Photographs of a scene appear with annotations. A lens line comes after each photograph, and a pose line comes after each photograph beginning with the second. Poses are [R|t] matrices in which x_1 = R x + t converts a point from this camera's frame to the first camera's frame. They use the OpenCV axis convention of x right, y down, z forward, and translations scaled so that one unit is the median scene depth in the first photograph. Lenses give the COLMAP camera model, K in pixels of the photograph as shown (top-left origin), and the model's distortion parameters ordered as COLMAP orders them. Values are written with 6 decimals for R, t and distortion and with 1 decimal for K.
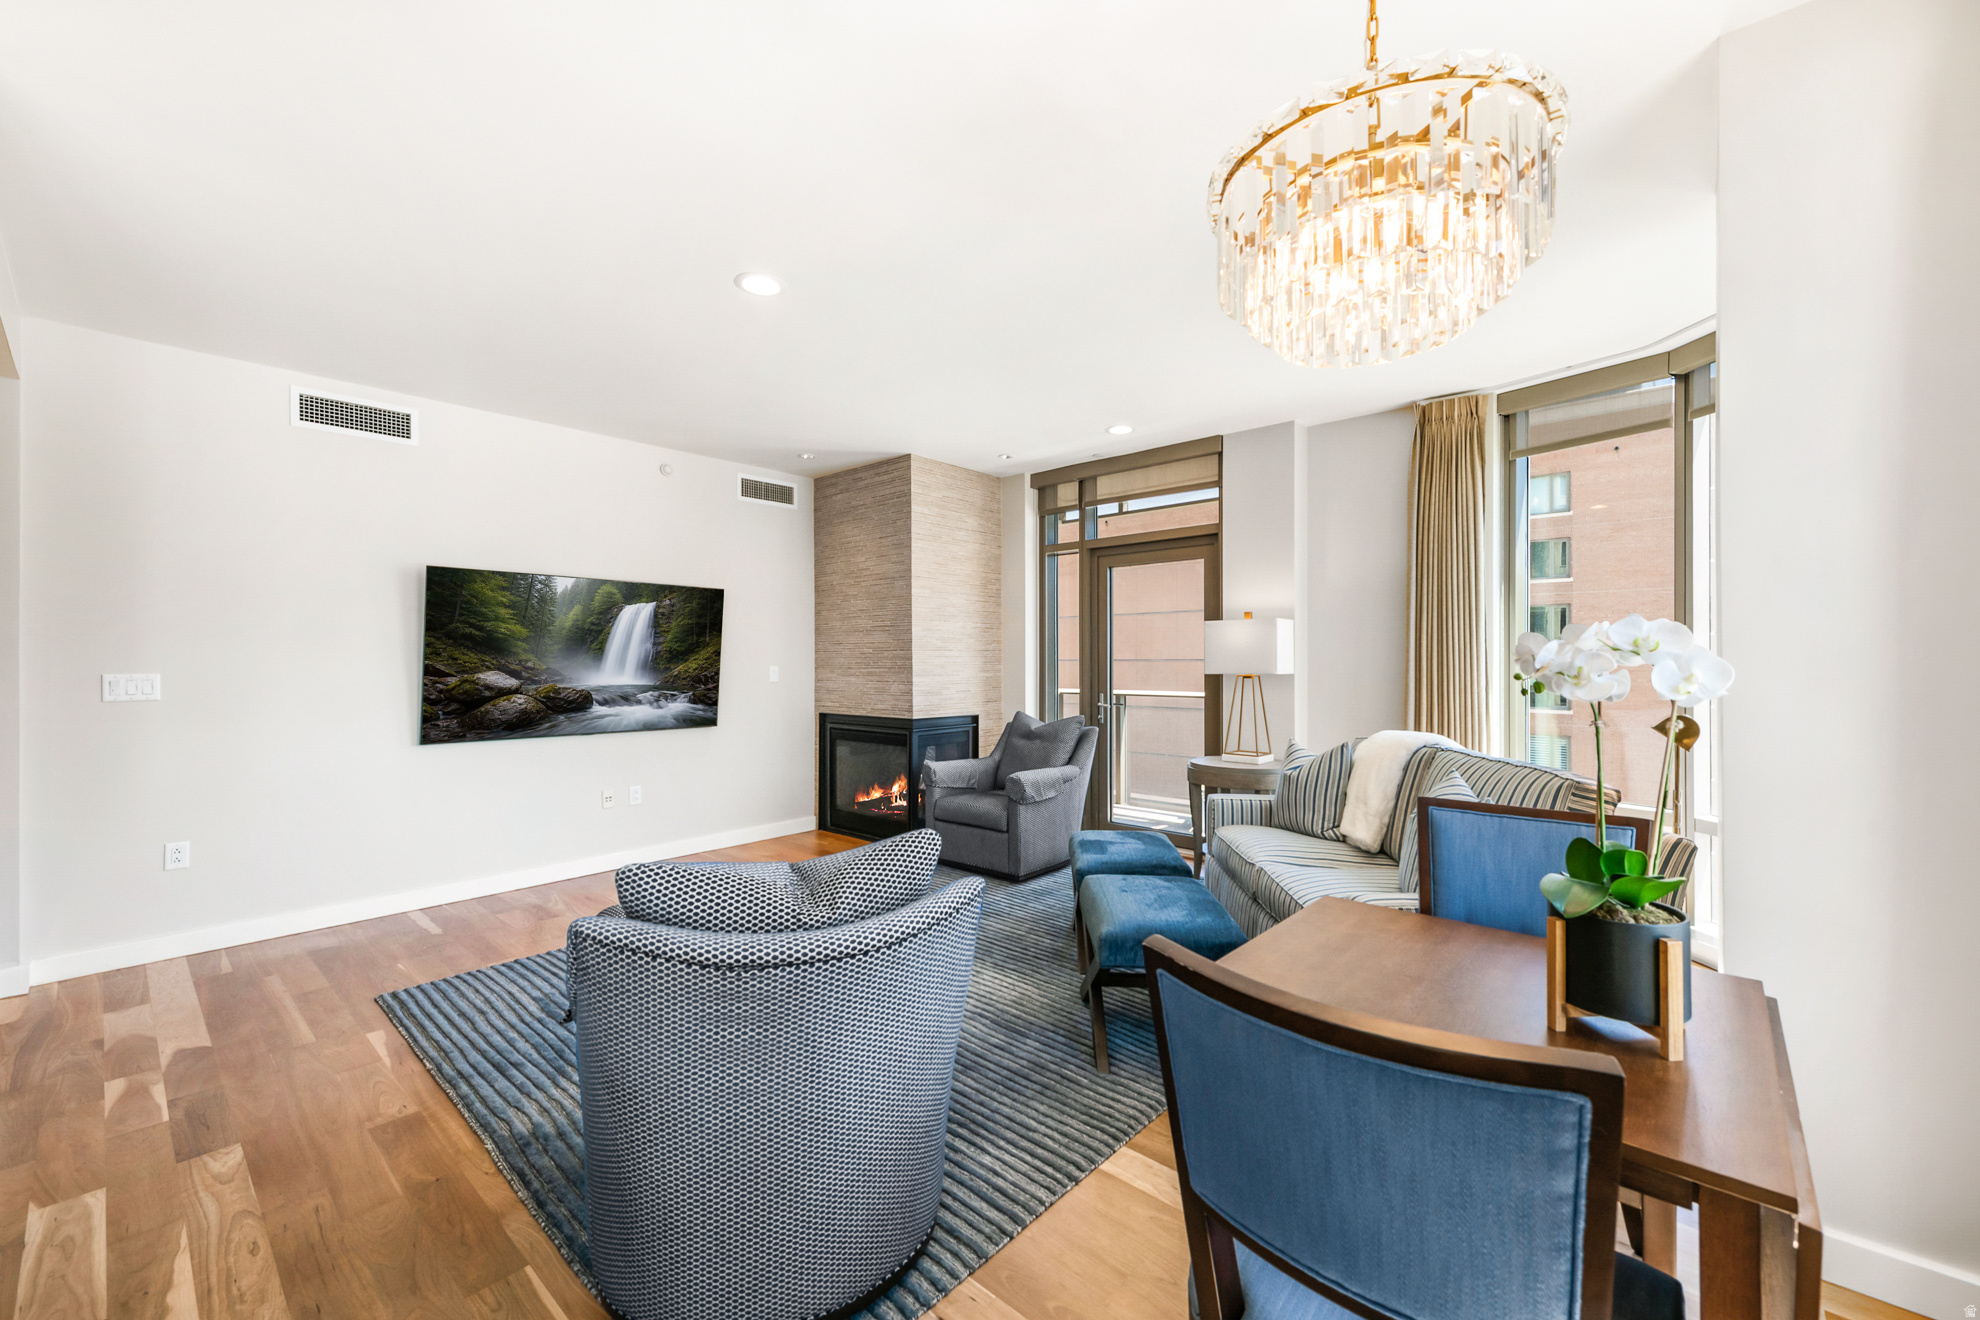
lens RADIAL K [[787.9, 0, 996.7], [0, 787.9, 672.4], [0, 0, 1]] dist [0.001167, -0.000003]
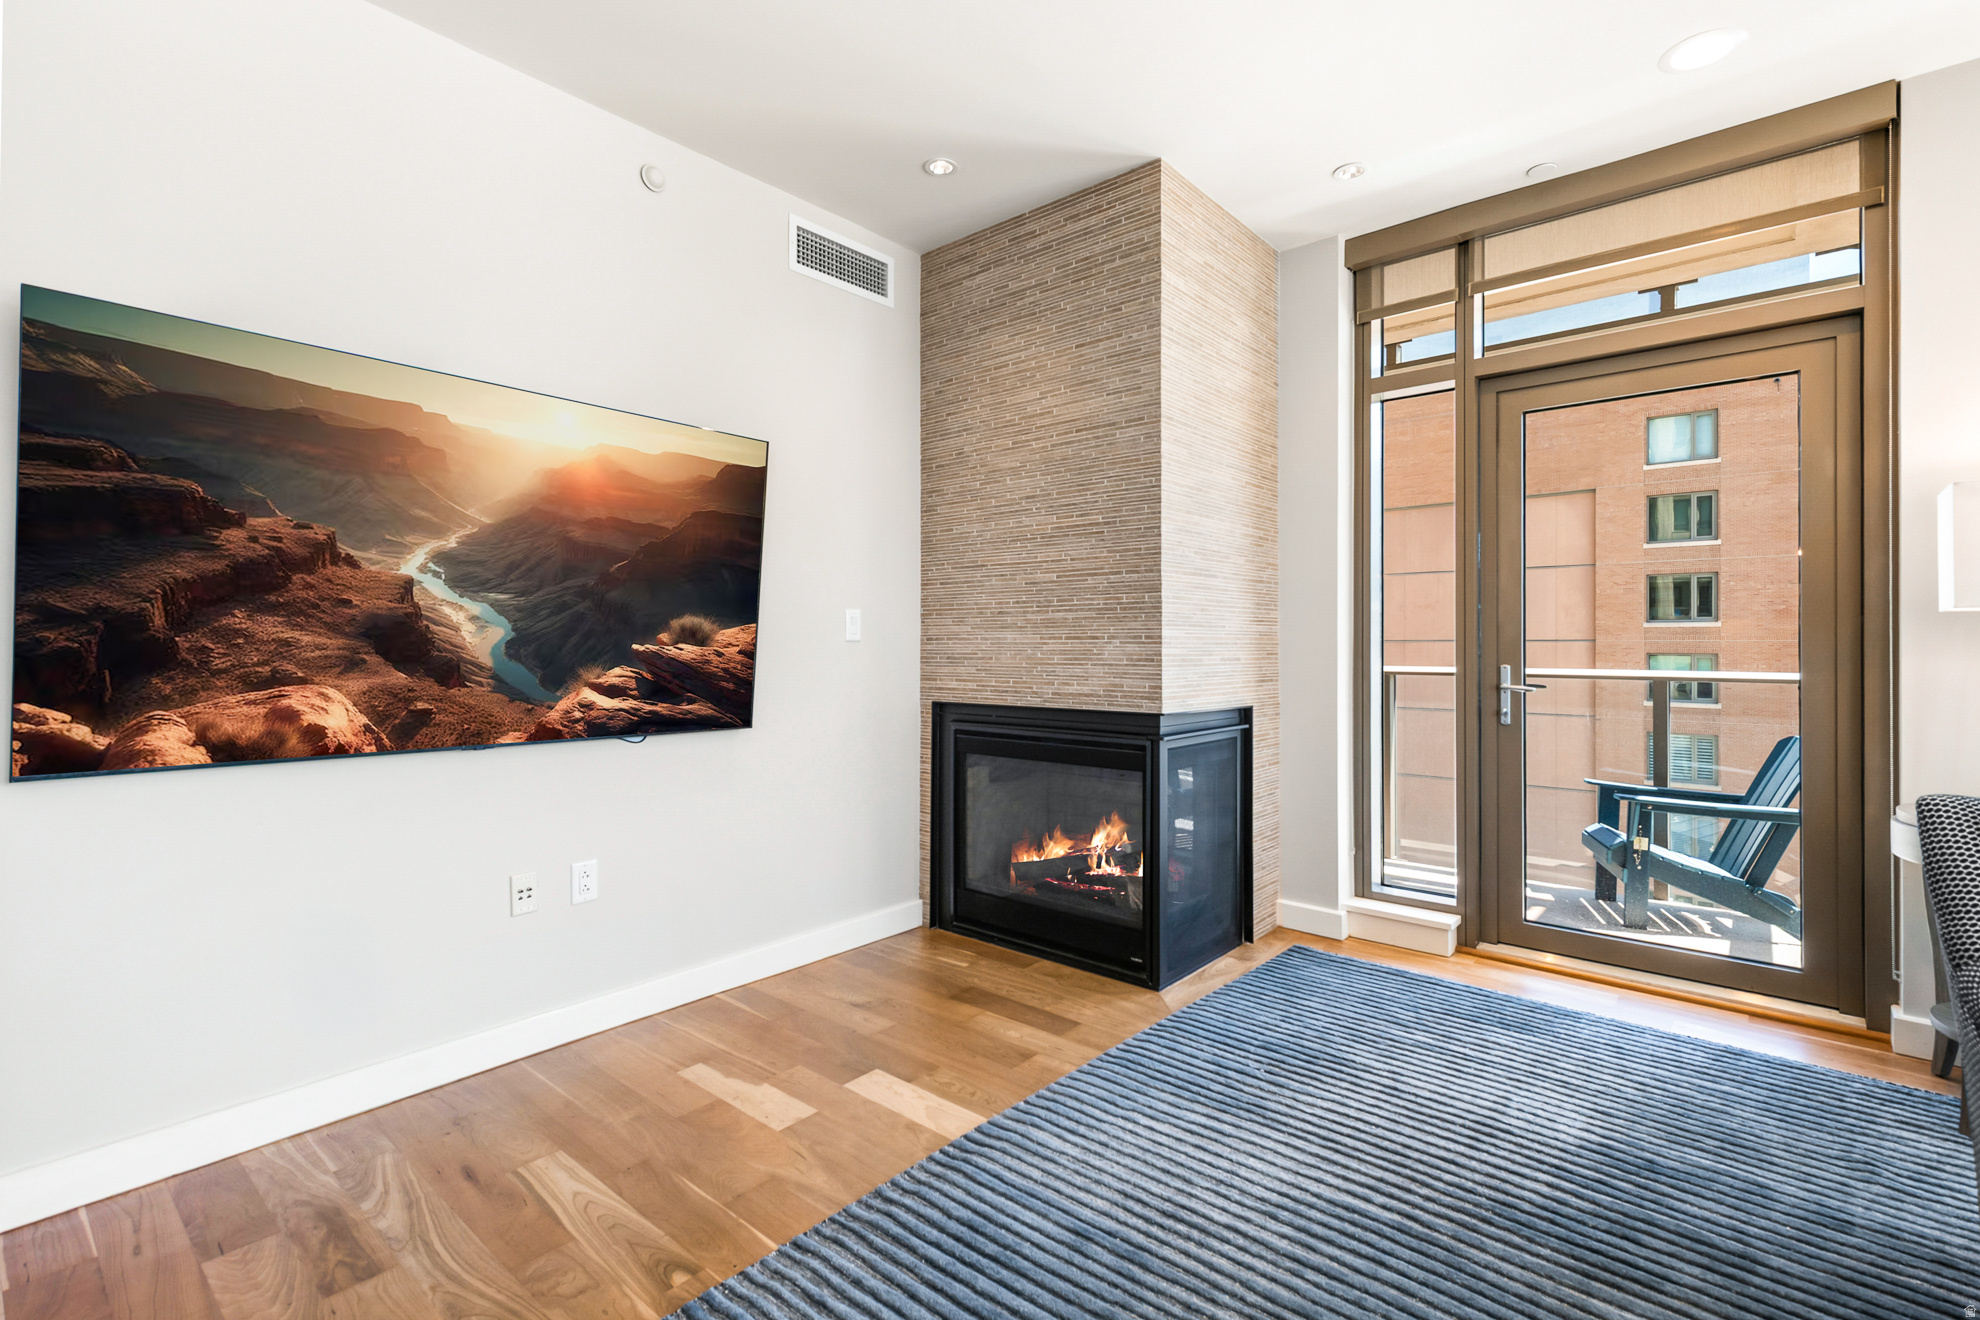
lens RADIAL K [[920.1, 0, 969.6], [0, 920.1, 651.2], [0, 0, 1]] dist [0.016198, -0.000298]
pose [[0.999975, 0.003562, -0.006065, -0.206579], [-0.003616, 0.999955, -0.008799, 0.024476], [0.006034, 0.008821, 0.999943, 0.413463]]
